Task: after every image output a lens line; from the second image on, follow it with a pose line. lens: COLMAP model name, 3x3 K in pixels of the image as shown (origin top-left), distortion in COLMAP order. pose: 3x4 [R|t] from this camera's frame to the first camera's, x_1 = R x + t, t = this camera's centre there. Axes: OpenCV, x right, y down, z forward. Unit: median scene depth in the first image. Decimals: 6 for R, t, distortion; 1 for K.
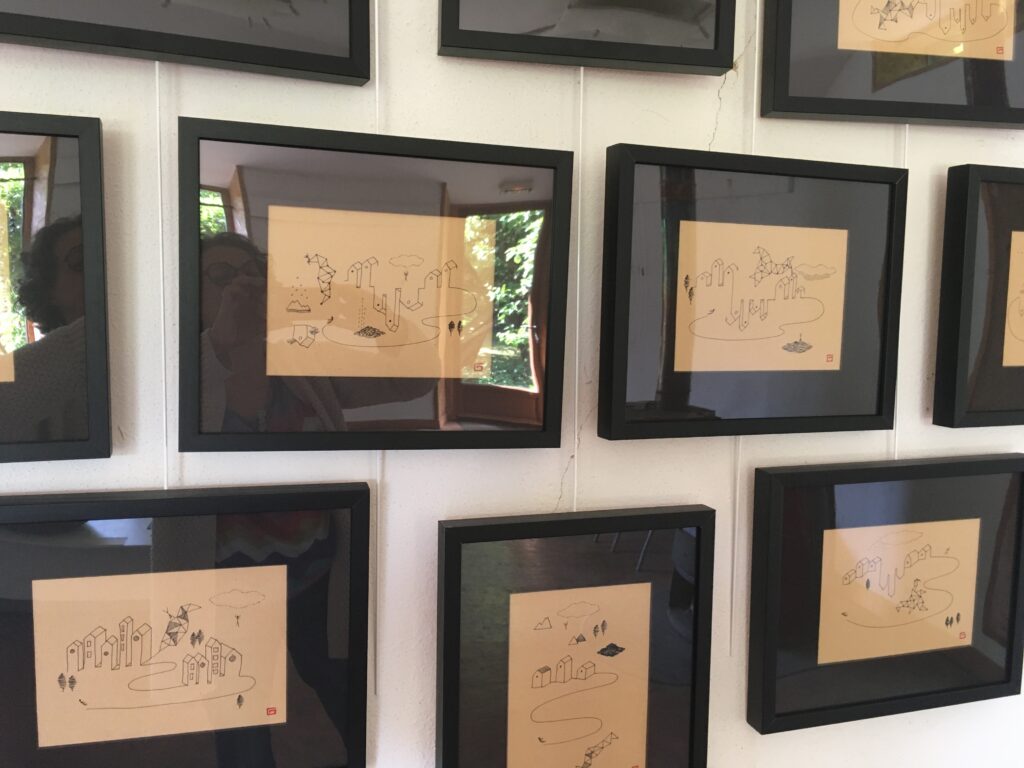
lens RADIAL K [[894.6, 0, 517.4], [0, 894.6, 385.9], [0, 0, 1]] dist [0.061297, -0.095330]
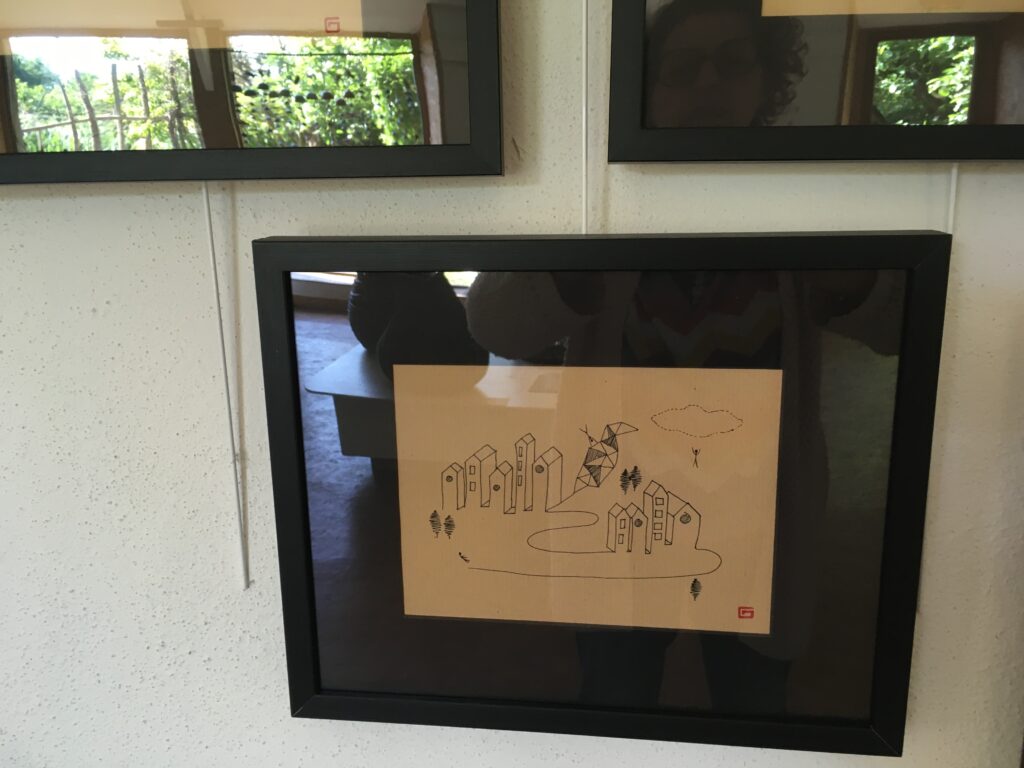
lens RADIAL K [[891.5, 0, 486.9], [0, 891.5, 369.6], [0, 0, 1]] dist [0.060025, -0.083351]
pose [[0.910375, 0.043122, -0.411531, -0.175343], [0.000900, 0.994346, 0.106185, 0.125206], [0.413783, -0.097039, 0.905189, 0.370804]]
